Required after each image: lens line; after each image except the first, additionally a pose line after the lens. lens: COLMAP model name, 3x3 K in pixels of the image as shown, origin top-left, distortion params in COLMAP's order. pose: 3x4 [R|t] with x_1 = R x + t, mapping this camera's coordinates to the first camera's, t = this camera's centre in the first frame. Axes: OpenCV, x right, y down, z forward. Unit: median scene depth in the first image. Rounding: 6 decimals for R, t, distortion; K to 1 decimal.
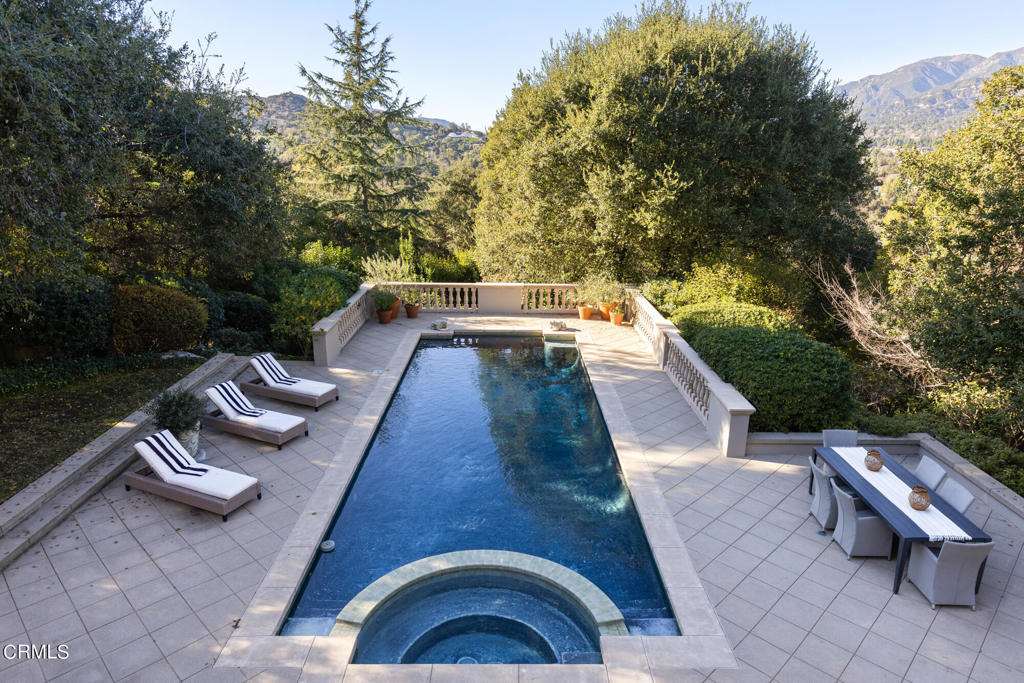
lens RADIAL K [[647.6, 0, 526.4], [0, 647.6, 350.4], [0, 0, 1]] dist [0.005595, 0.002471]
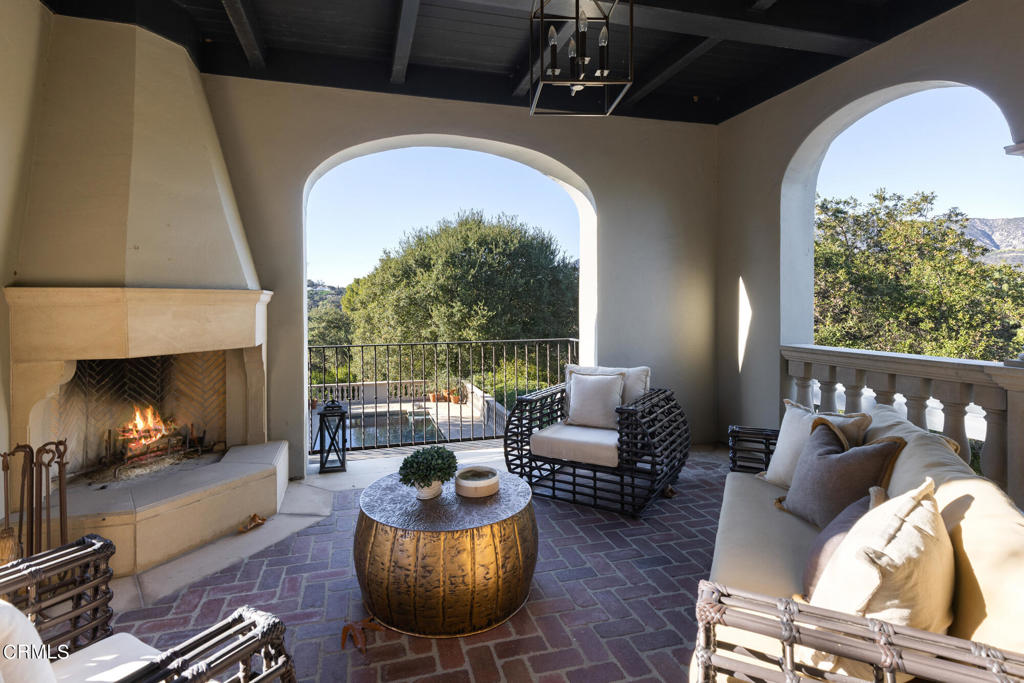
lens RADIAL K [[507.6, 0, 509.4], [0, 507.6, 305.0], [0, 0, 1]] dist [0.003970, 0.000091]
pose [[0.964657, -0.017653, 0.262916, -0.050912], [0.091370, 0.958261, -0.270902, 0.077250], [-0.247160, 0.285350, 0.926006, -0.219172]]
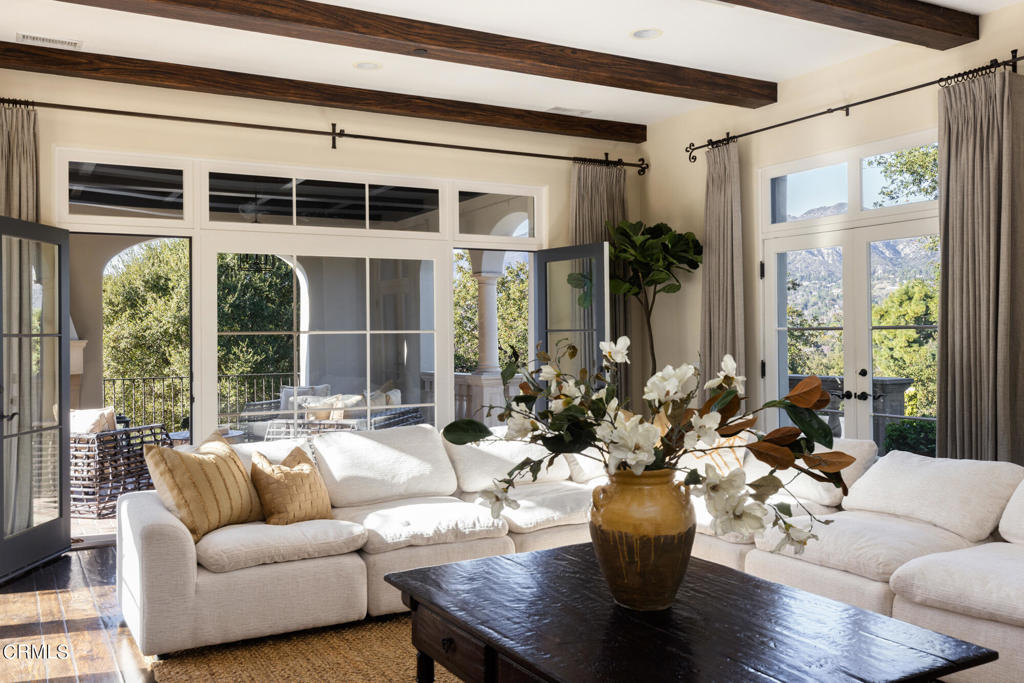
lens RADIAL K [[883.4, 0, 511.8], [0, 883.4, 333.3], [0, 0, 1]] dist [-0.011927, -0.003192]
pose [[0.880264, -0.017227, 0.474172, -0.105791], [0.155667, 0.954514, -0.254306, 0.172152], [-0.448223, 0.297669, 0.842905, -0.547330]]
